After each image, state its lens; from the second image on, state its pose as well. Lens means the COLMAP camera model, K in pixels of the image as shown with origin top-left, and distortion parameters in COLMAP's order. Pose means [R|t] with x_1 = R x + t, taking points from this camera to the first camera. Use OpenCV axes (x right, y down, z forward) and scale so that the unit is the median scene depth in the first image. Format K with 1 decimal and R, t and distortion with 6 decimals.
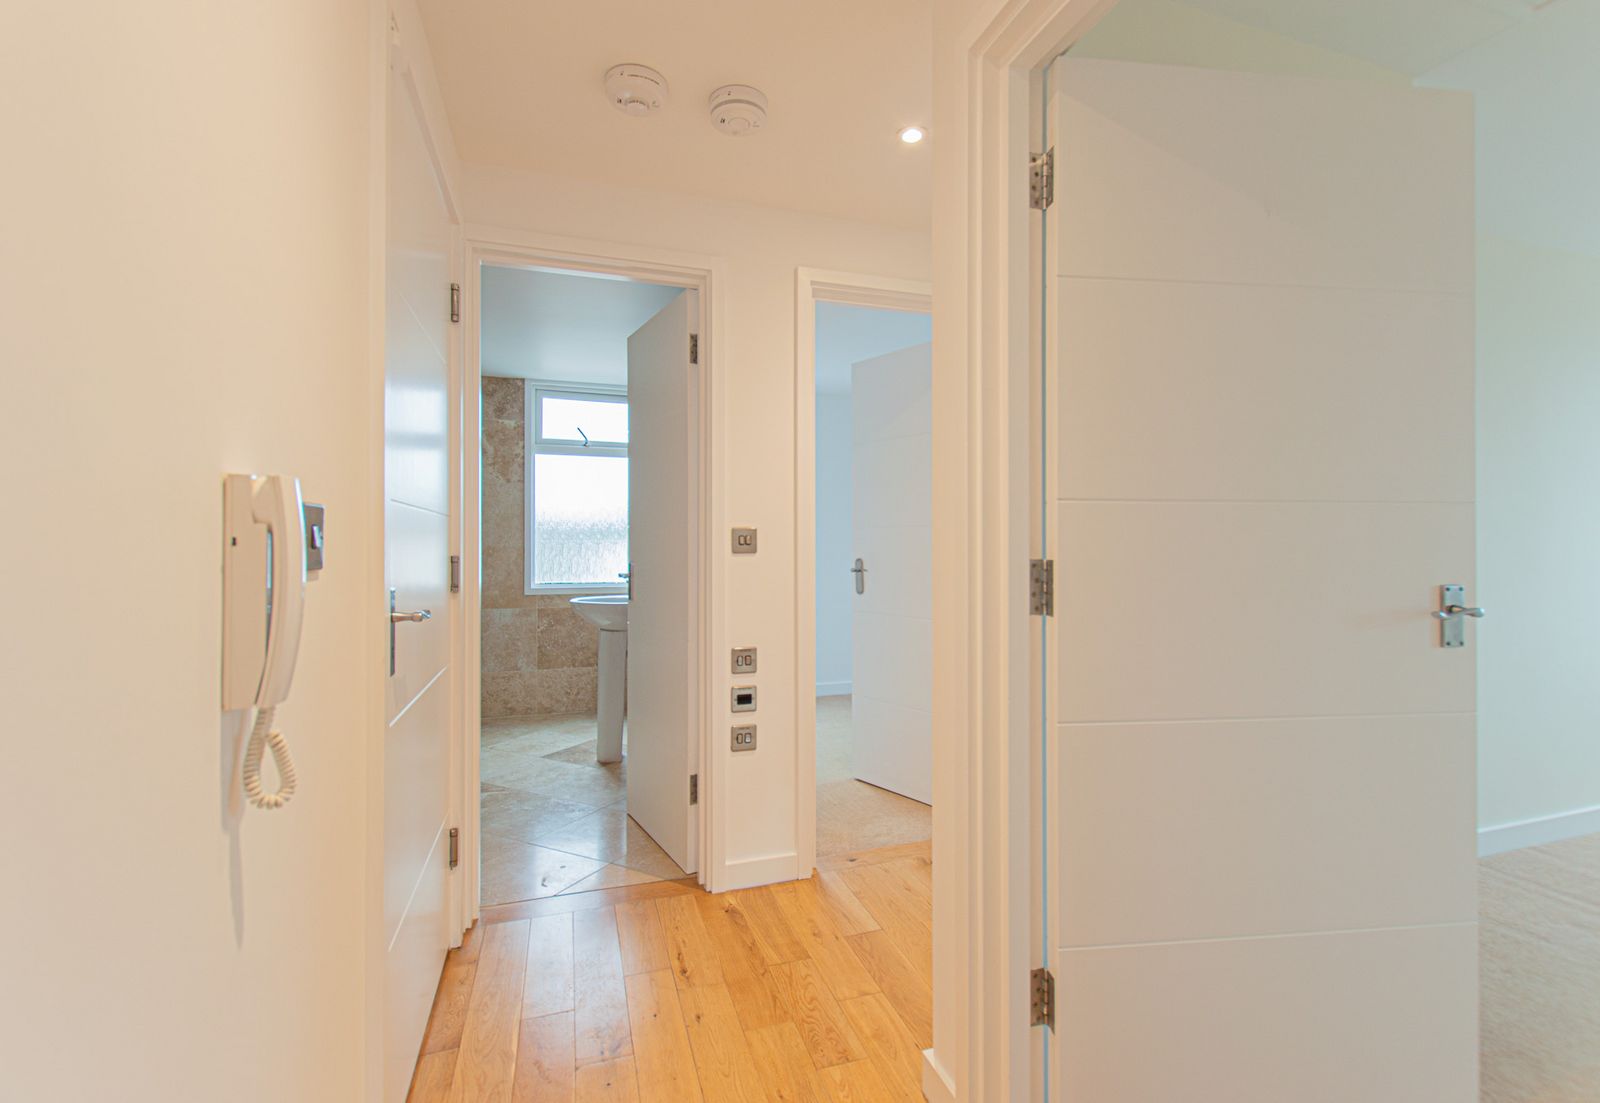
lens RADIAL K [[736.1, 0, 806.6], [0, 736.1, 547.9], [0, 0, 1]] dist [0.003788, -0.002739]
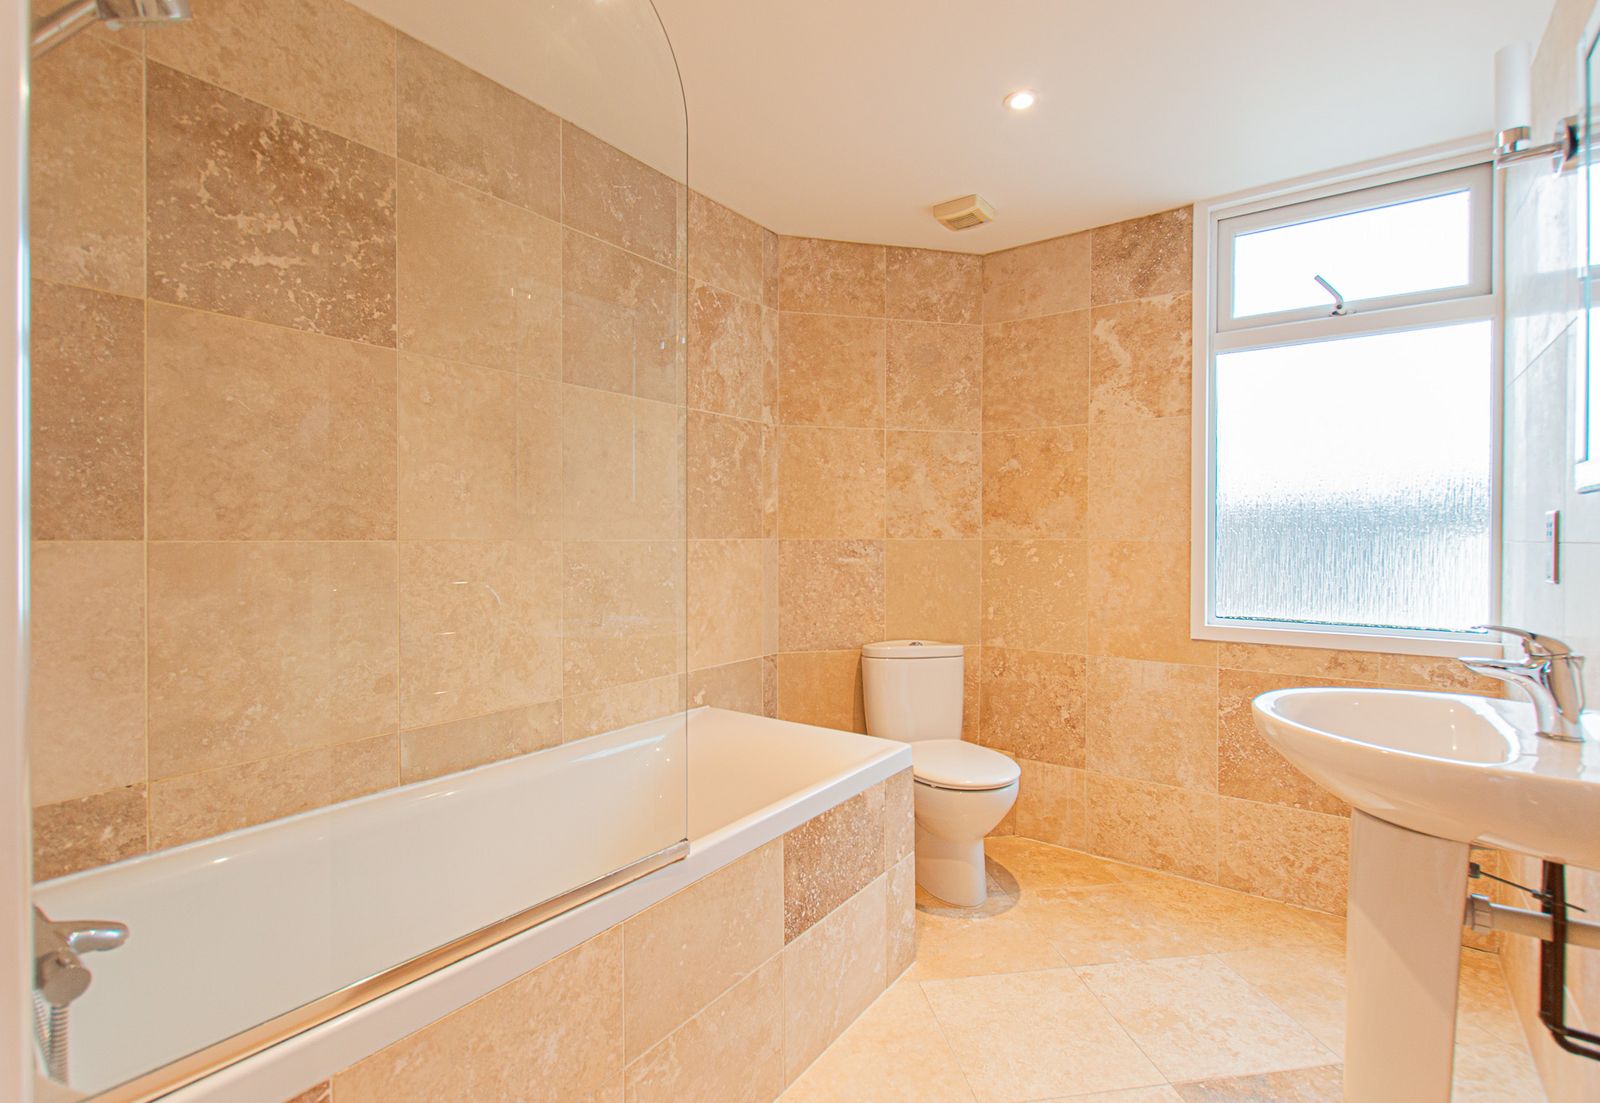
lens RADIAL K [[736.1, 0, 807.4], [0, 736.1, 545.5], [0, 0, 1]] dist [0.003788, -0.002739]
pose [[0.581972, 0.005730, -0.813189, -0.128786], [-0.000640, 0.999978, 0.006587, -0.002381], [0.813209, -0.003313, 0.581963, 0.499020]]
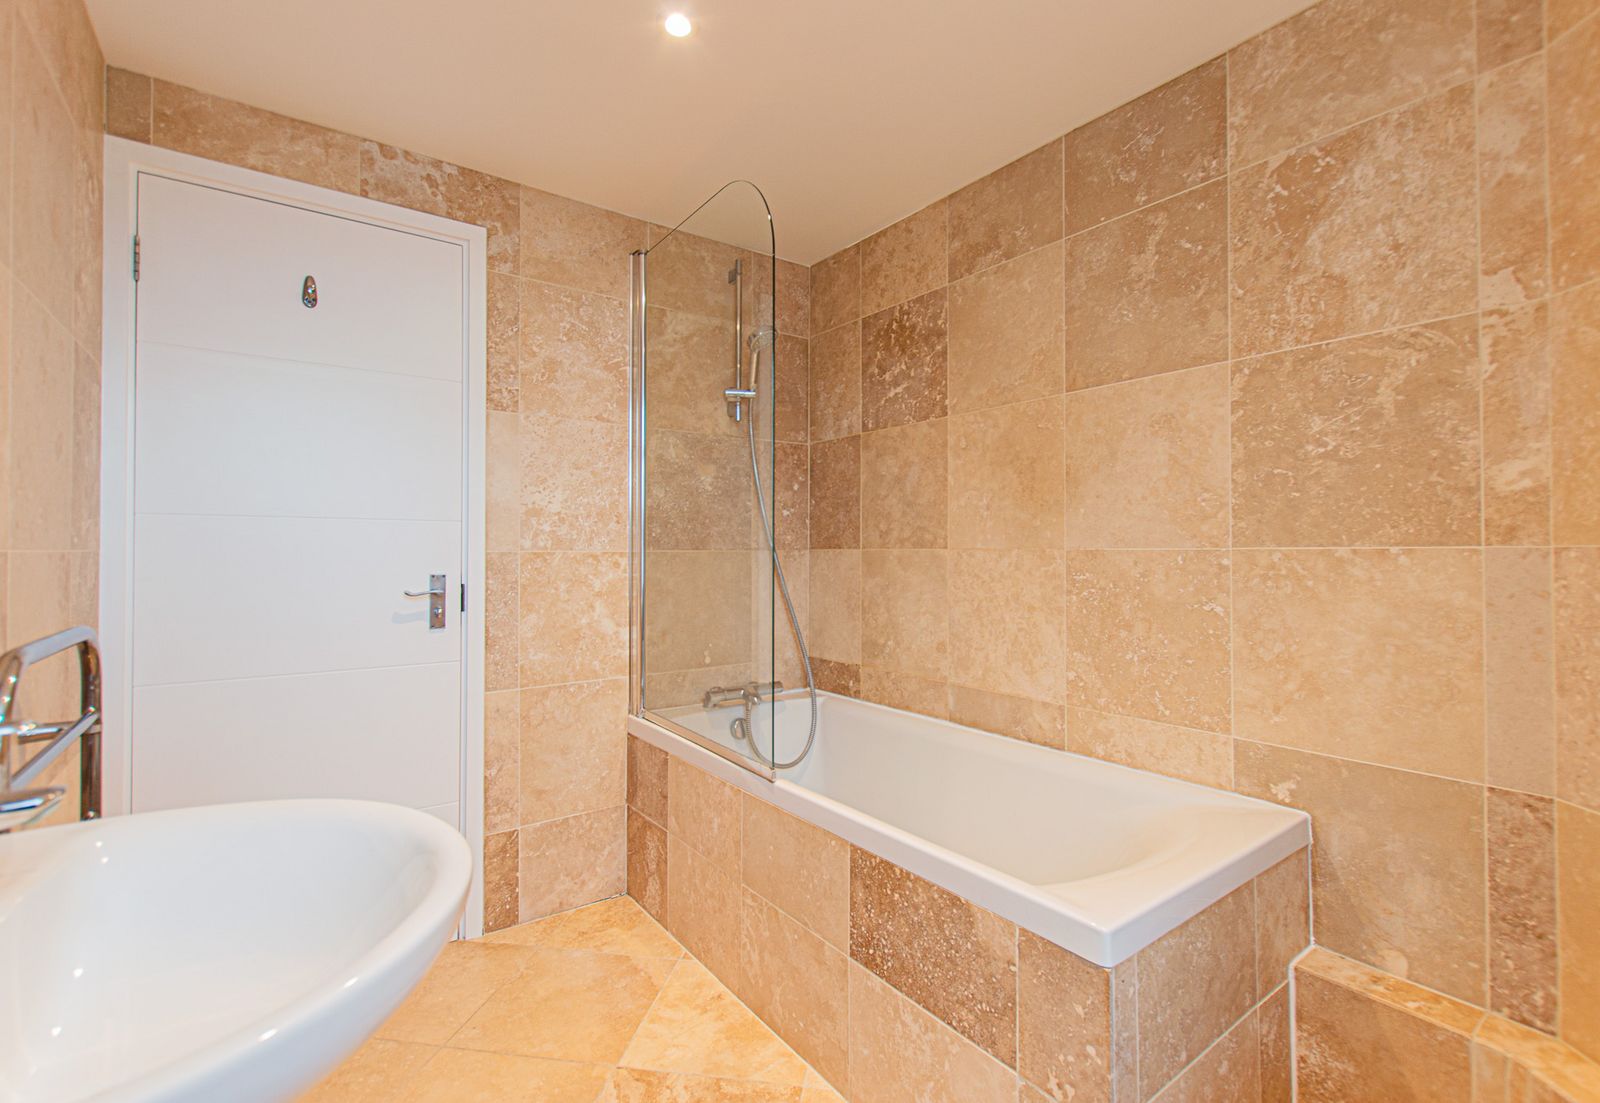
lens RADIAL K [[736.1, 0, 826.4], [0, 736.1, 543.0], [0, 0, 1]] dist [0.003788, -0.002739]
pose [[-0.947302, -0.004621, -0.320310, -0.423631], [-0.001922, 0.999960, -0.008741, -0.001471], [0.320337, -0.007664, -0.947273, 1.419992]]
